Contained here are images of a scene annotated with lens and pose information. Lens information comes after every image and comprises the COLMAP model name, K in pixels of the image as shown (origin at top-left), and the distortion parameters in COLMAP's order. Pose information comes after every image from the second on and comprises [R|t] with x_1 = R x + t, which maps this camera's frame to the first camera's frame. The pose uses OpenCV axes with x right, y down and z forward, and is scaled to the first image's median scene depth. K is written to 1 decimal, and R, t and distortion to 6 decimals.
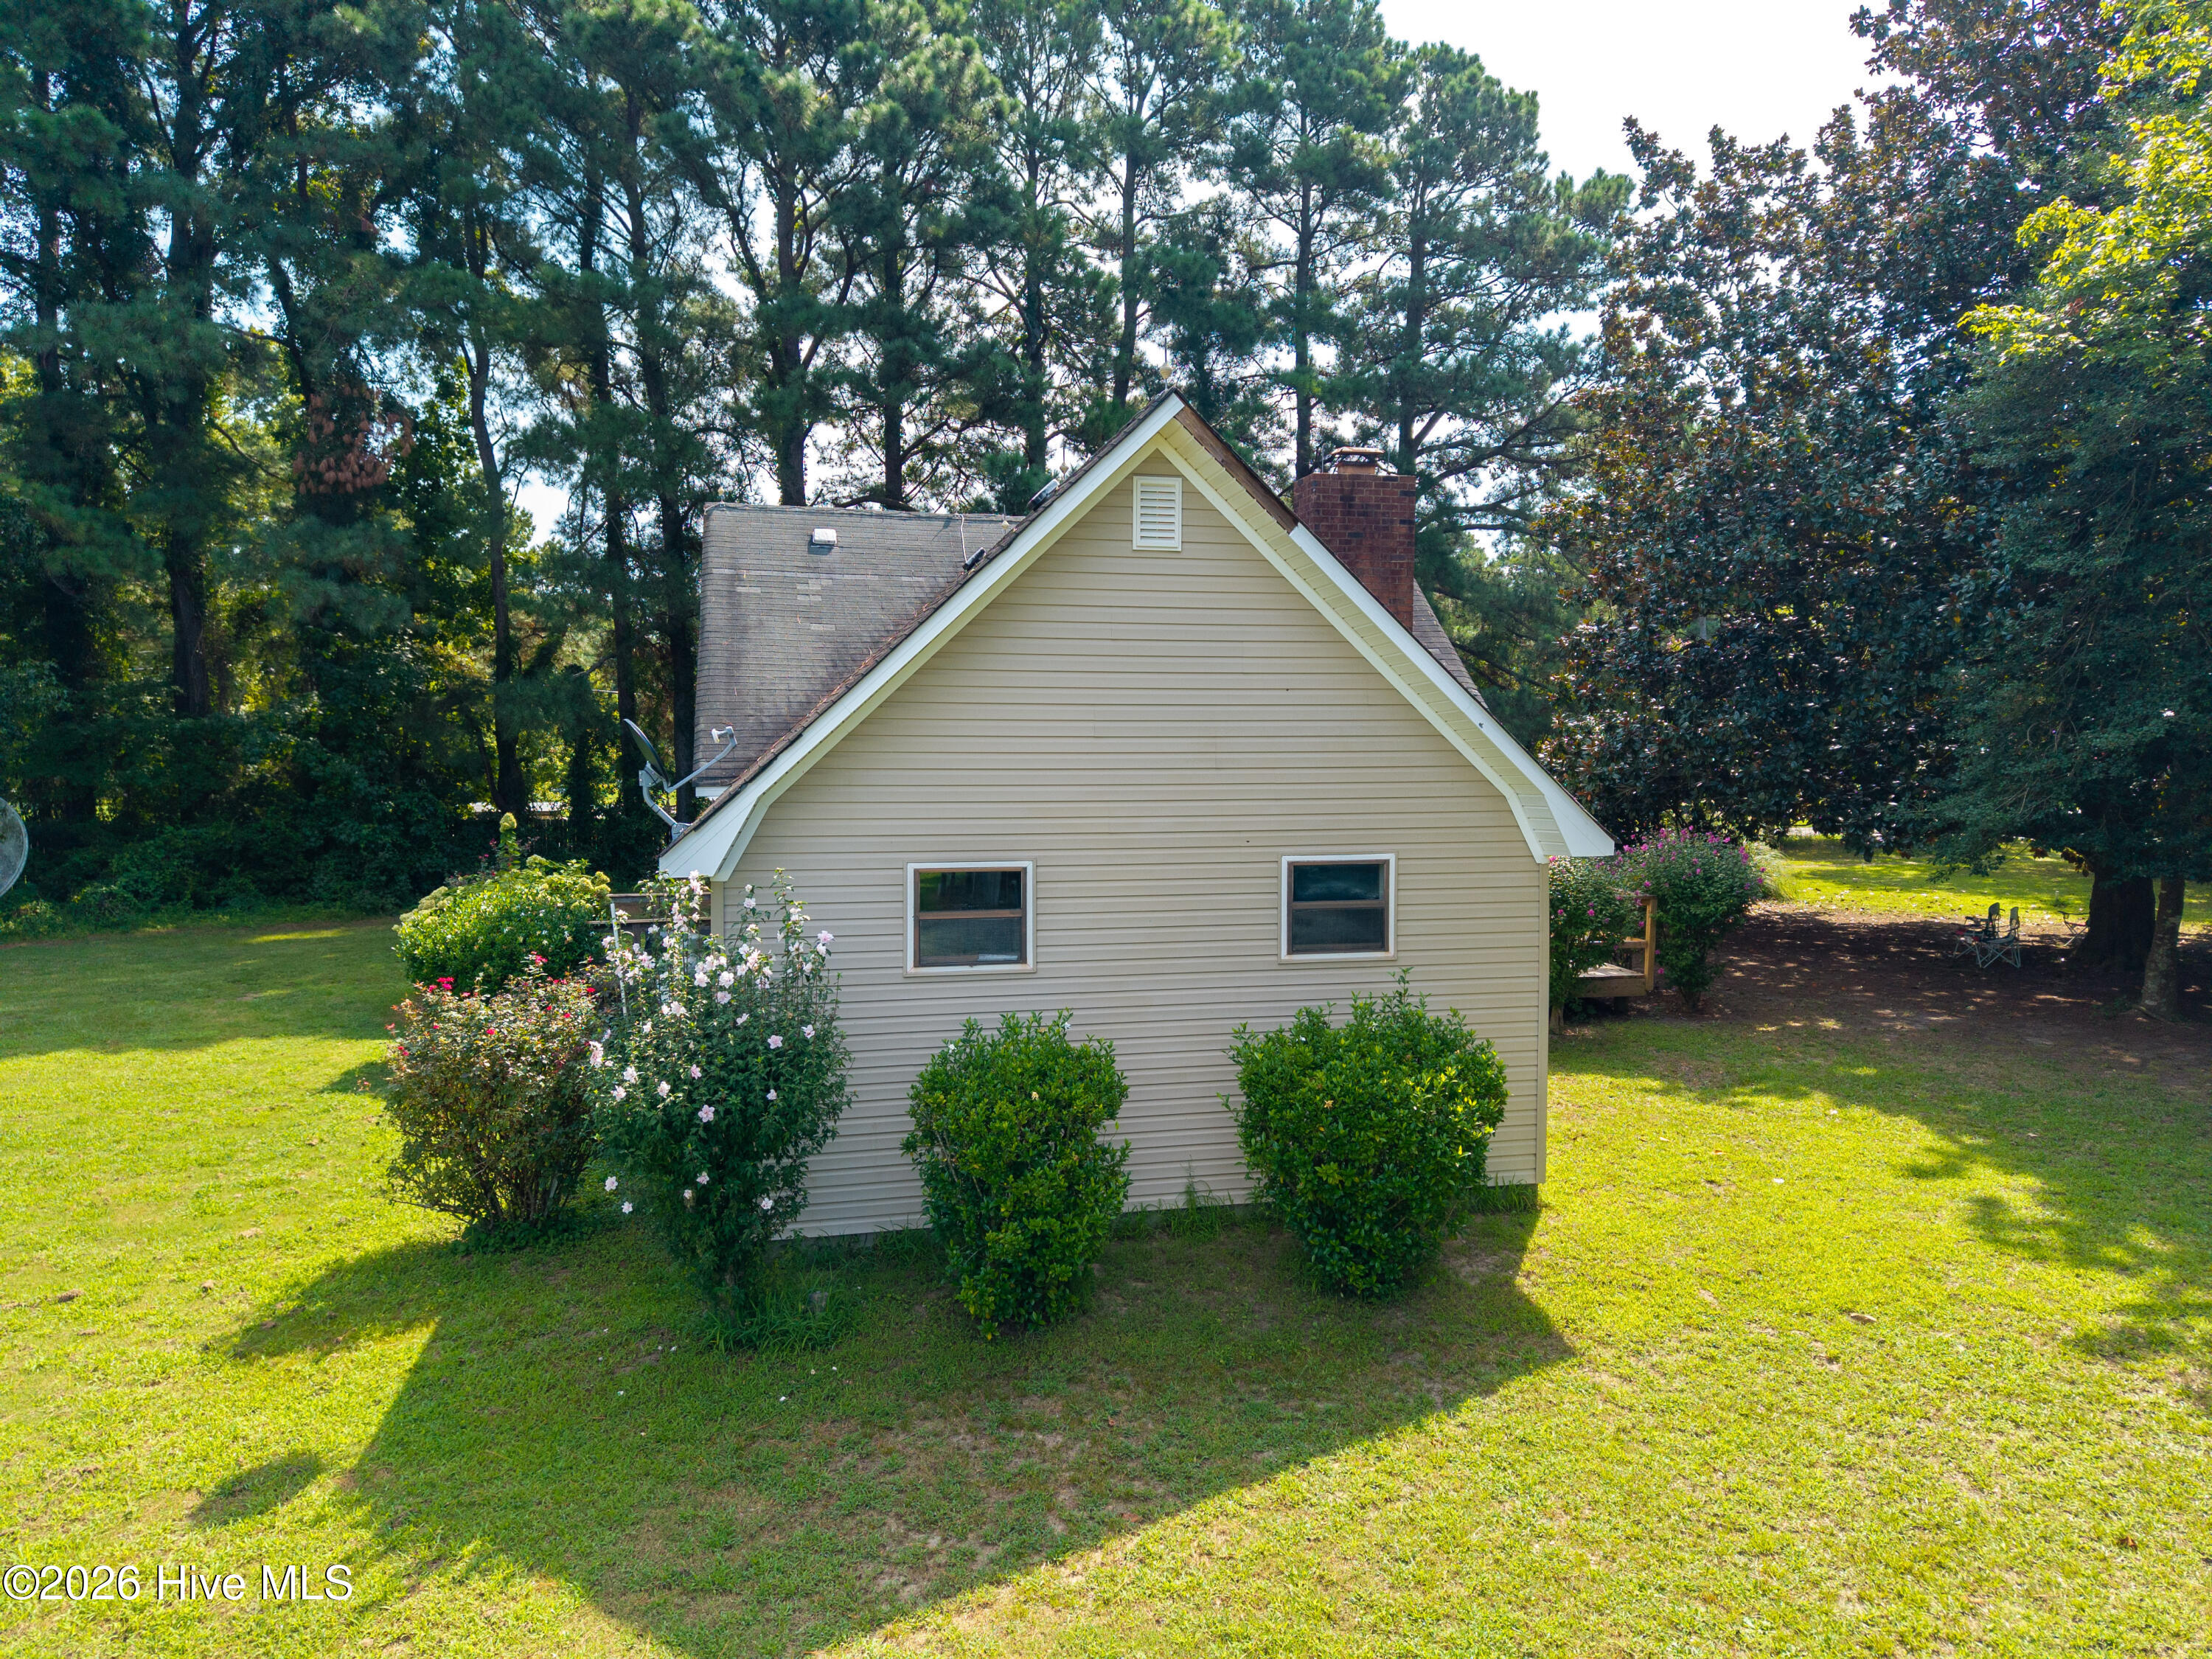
lens RADIAL K [[1468.0, 0, 1103.9], [0, 1468.0, 830.4], [0, 0, 1]] dist [0.034770, -0.032179]
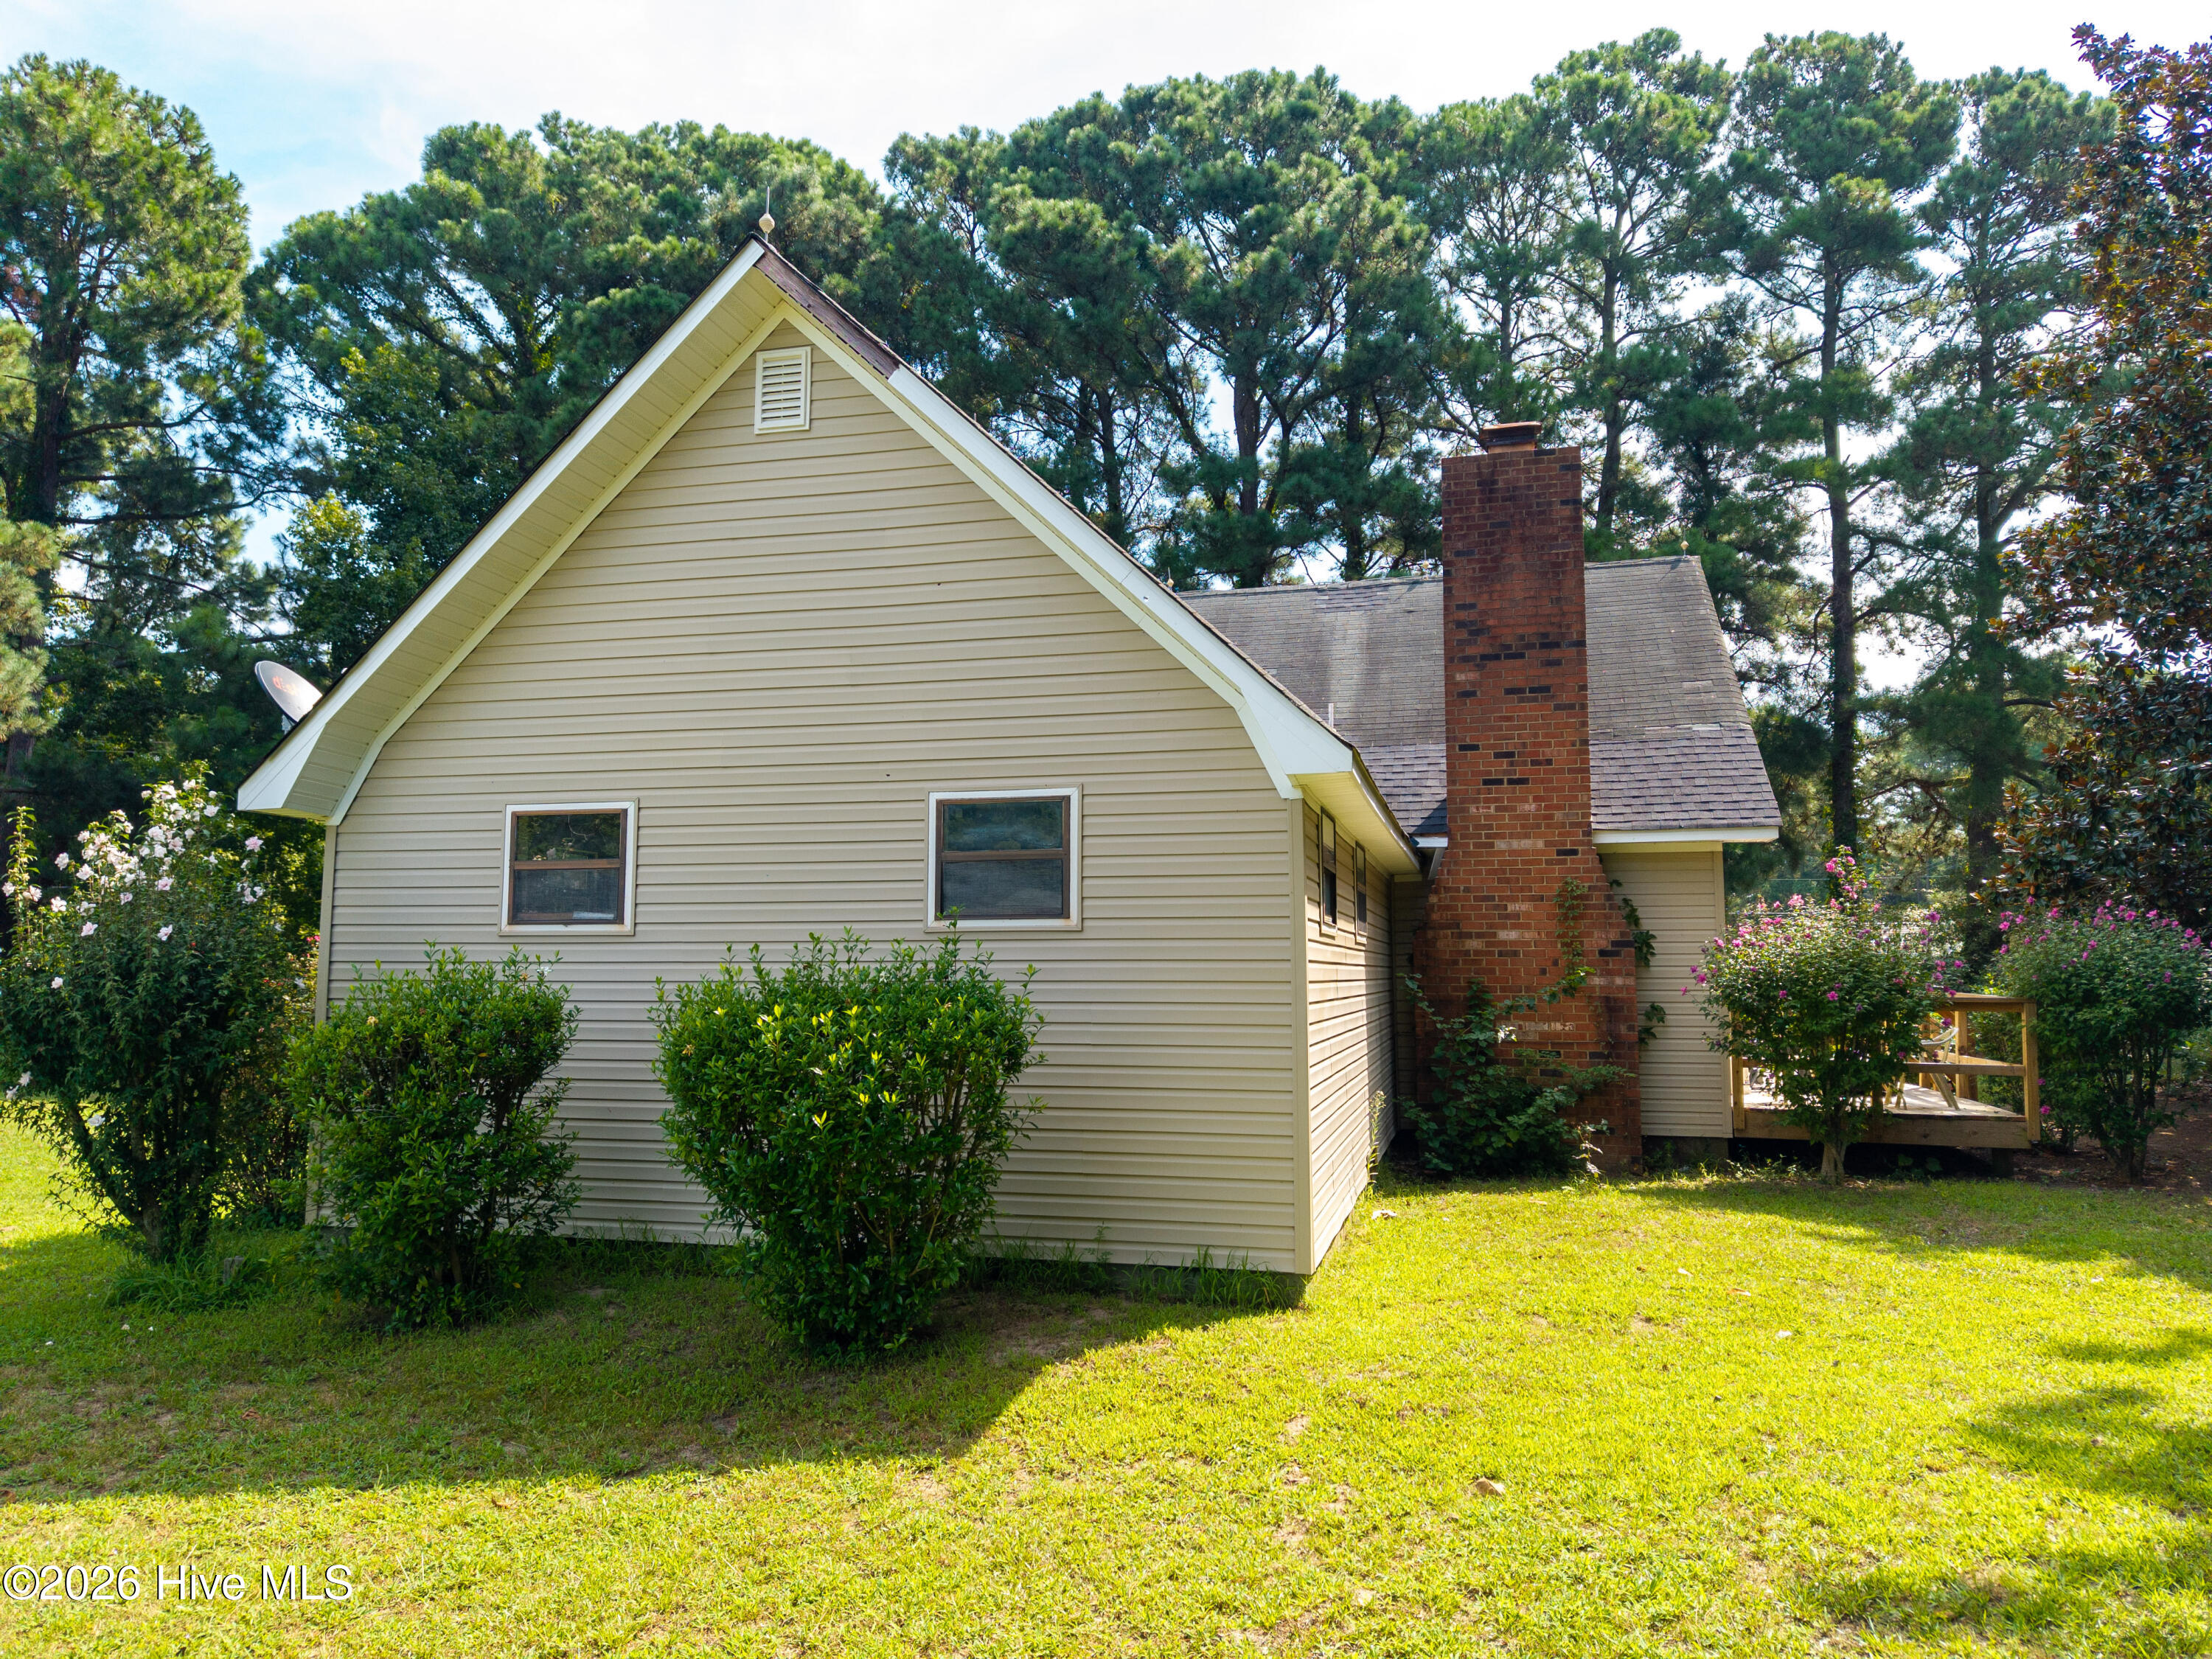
lens RADIAL K [[1468.0, 0, 1112.3], [0, 1468.0, 833.1], [0, 0, 1]] dist [0.034770, -0.032179]
pose [[0.891834, -0.042343, -0.450377, 0.306507], [-0.028503, 0.988371, -0.149364, 0.083496], [0.451464, 0.146045, 0.880256, 0.200758]]
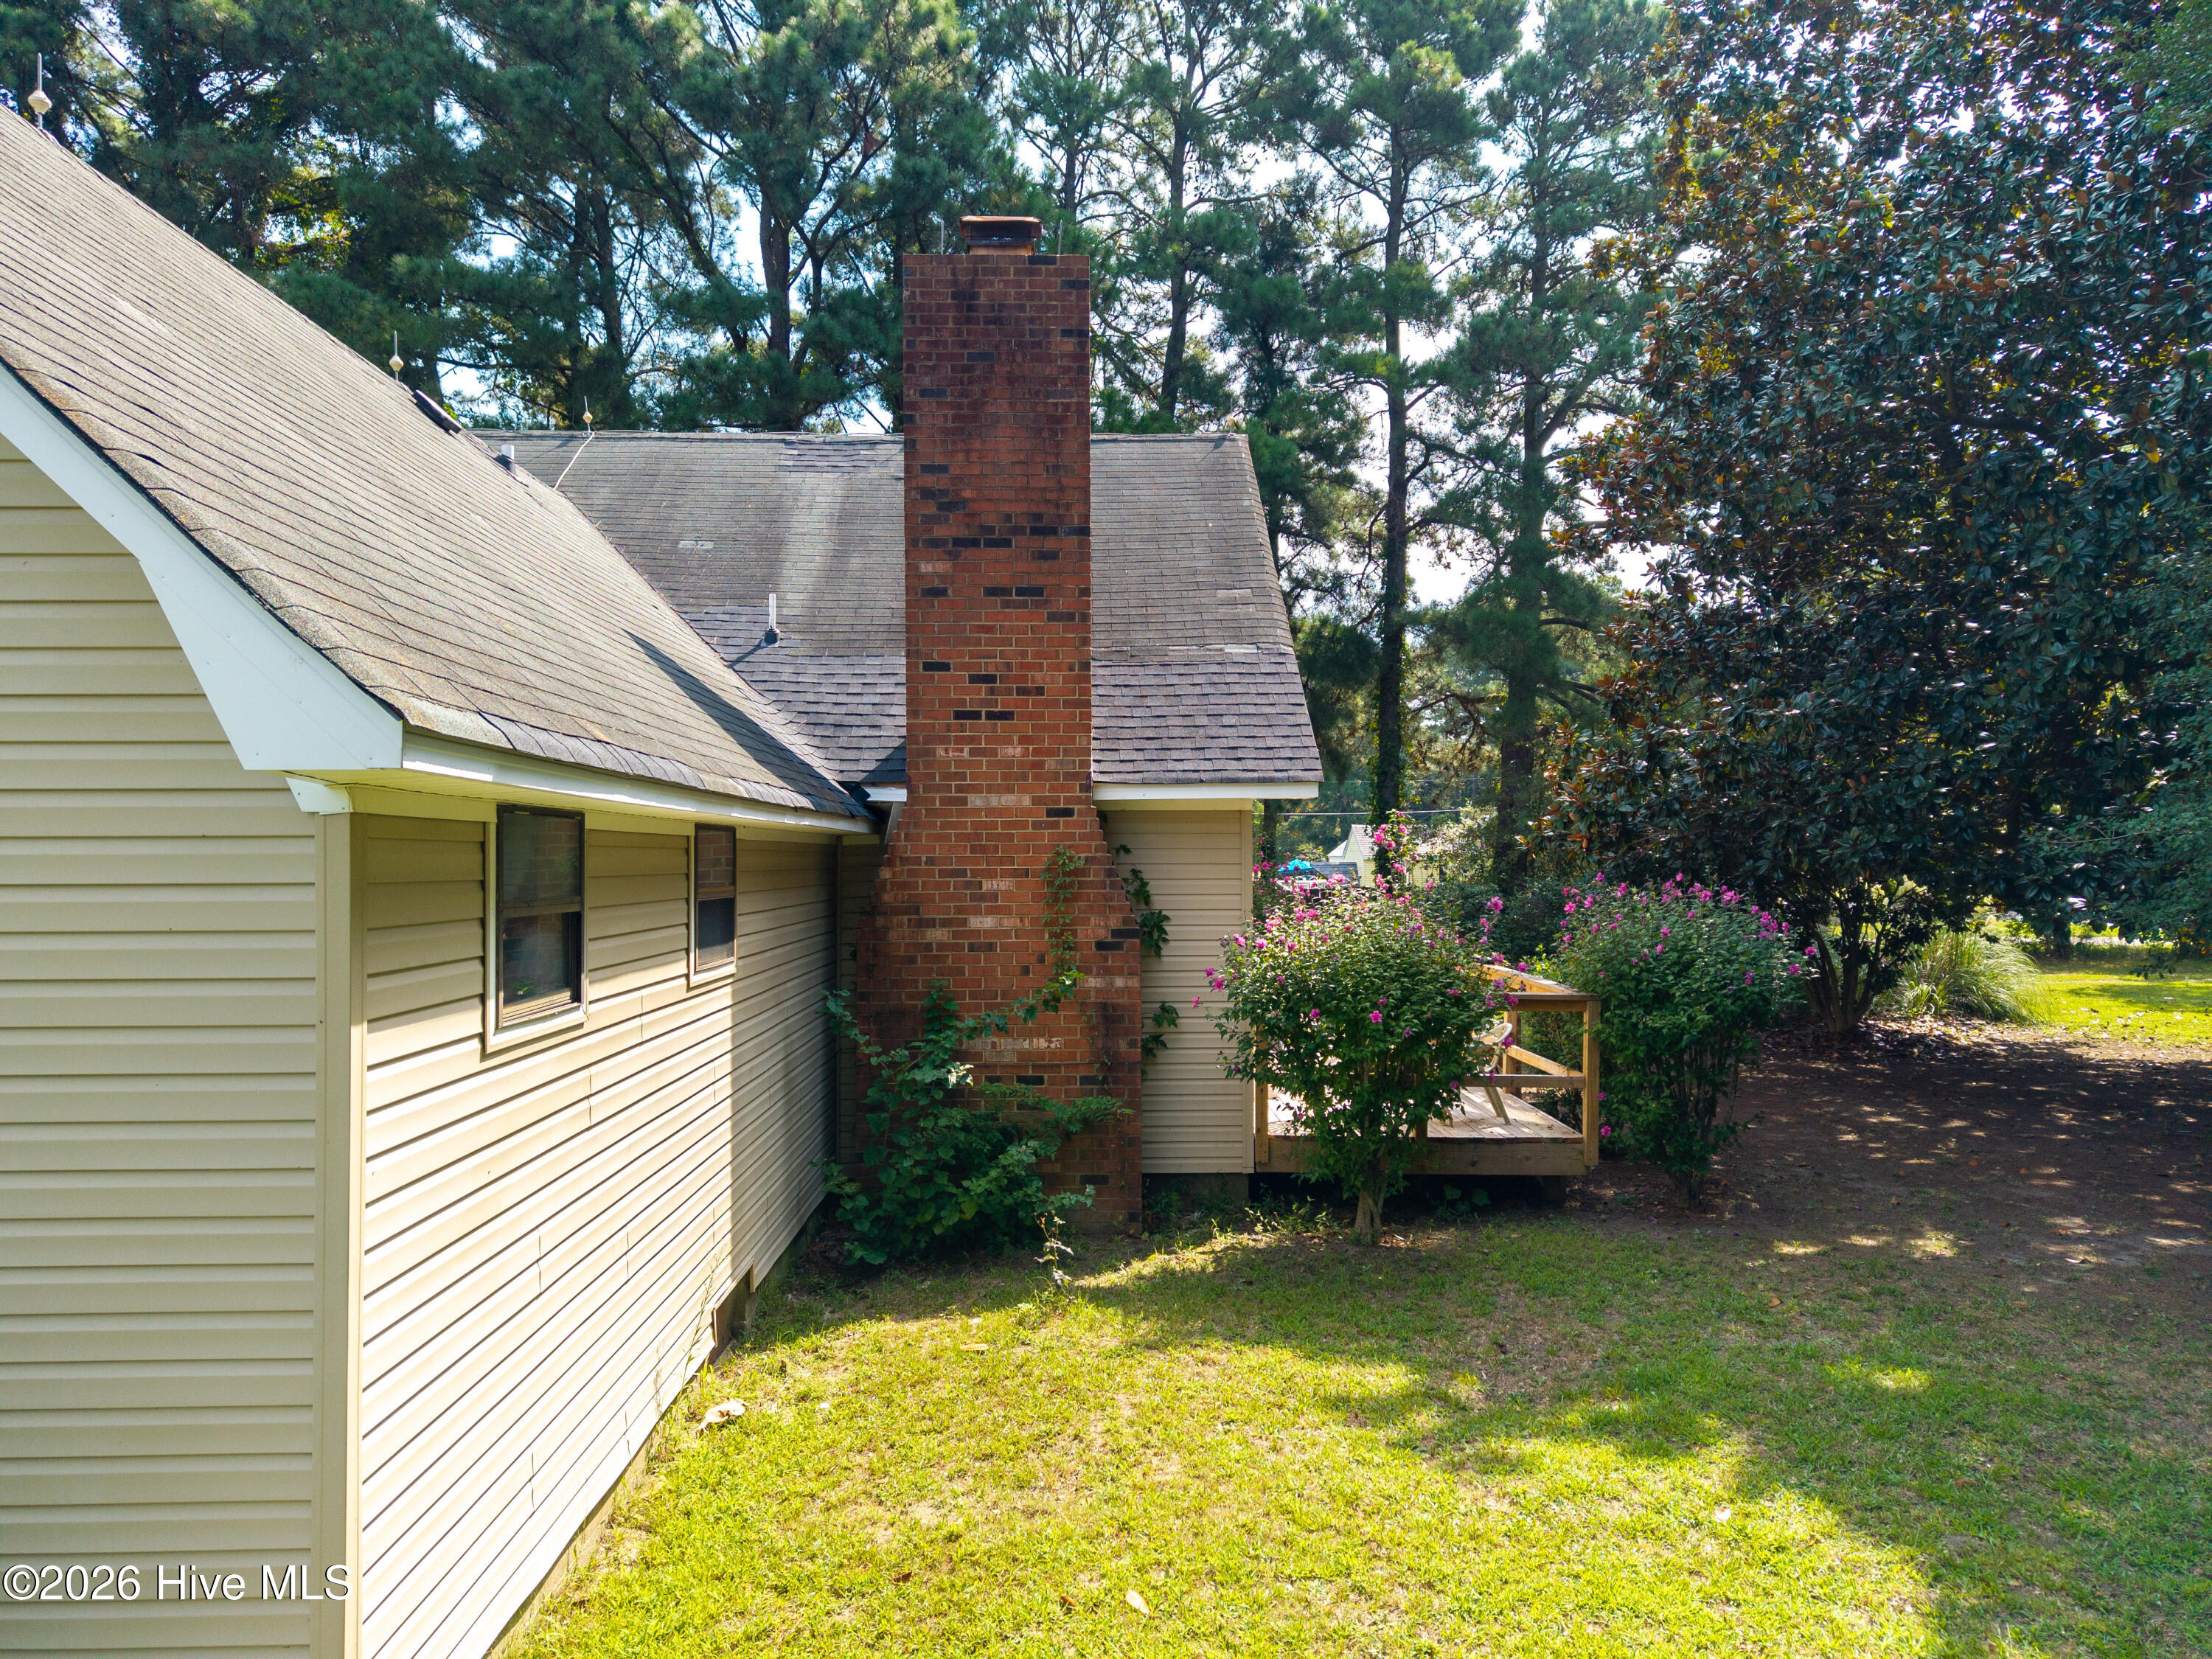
lens RADIAL K [[1468.0, 0, 1095.9], [0, 1468.0, 842.5], [0, 0, 1]] dist [0.034770, -0.032179]
pose [[0.979397, -0.005132, -0.201877, 0.301548], [-0.009637, 0.997350, -0.072105, 0.029262], [0.201712, 0.072565, 0.976753, 0.412444]]
